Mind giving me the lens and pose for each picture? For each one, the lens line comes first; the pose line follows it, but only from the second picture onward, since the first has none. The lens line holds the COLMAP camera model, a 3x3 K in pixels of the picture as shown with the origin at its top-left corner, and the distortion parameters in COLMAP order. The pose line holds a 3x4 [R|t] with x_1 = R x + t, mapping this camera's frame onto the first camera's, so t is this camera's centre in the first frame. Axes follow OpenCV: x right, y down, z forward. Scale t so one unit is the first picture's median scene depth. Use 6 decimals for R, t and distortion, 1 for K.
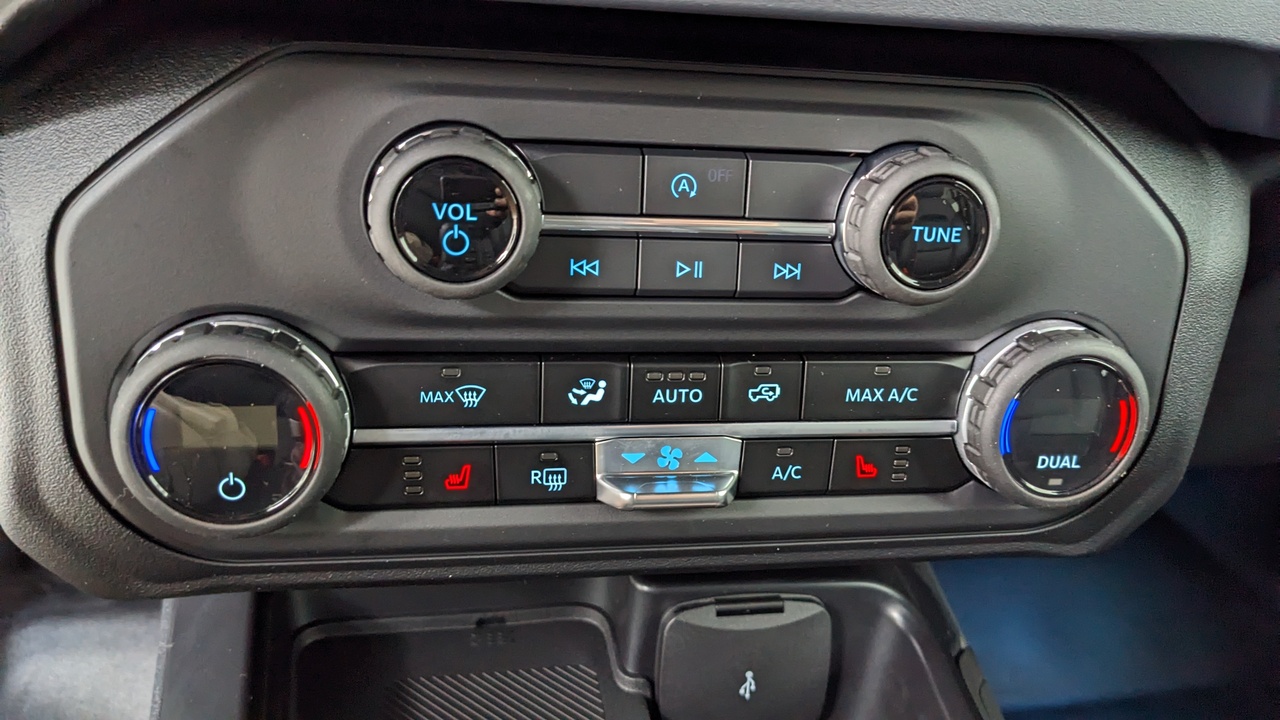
lens RADIAL K [[1022.4, 0, 654.5], [0, 1022.4, 355.5], [0, 0, 1]] dist [0.077347, -0.173314]
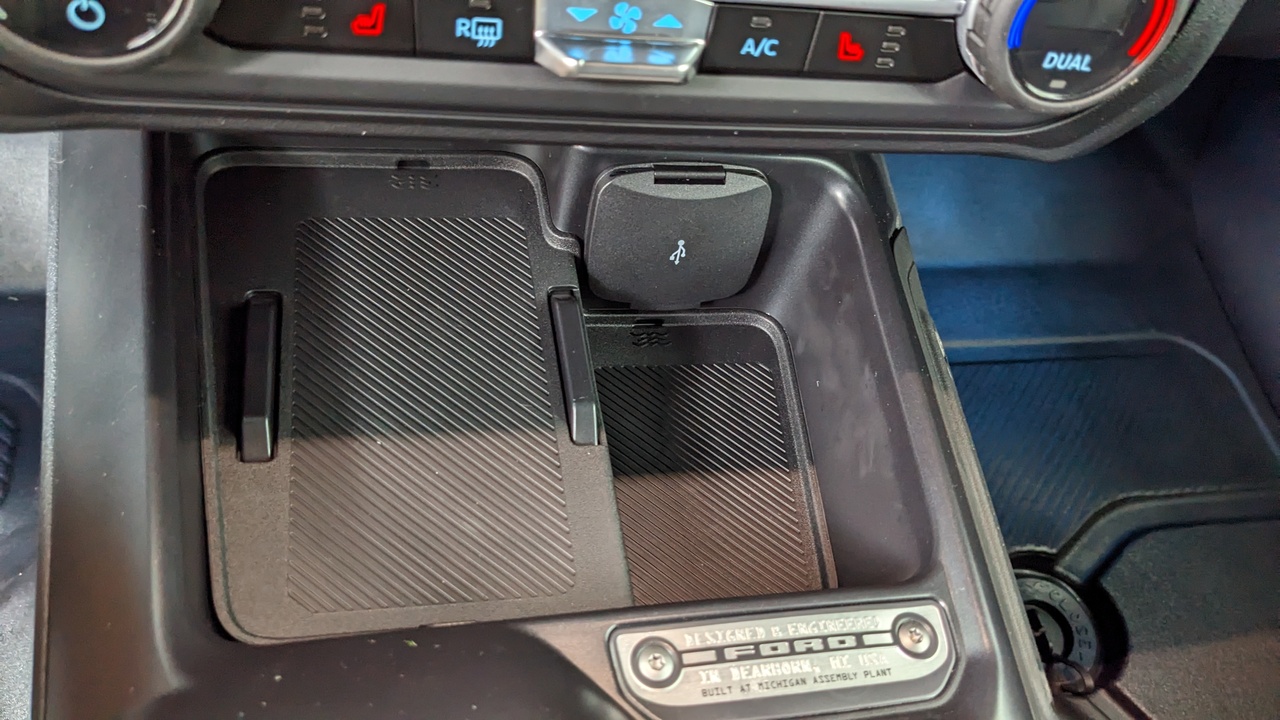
lens RADIAL K [[1012.6, 0, 641.9], [0, 1012.6, 353.3], [0, 0, 1]] dist [0.052064, -0.109993]
pose [[0.994785, 0.068127, 0.075907, -0.015287], [-0.094699, 0.893346, 0.439278, -0.020634], [-0.037884, -0.444175, 0.895139, 0.129806]]
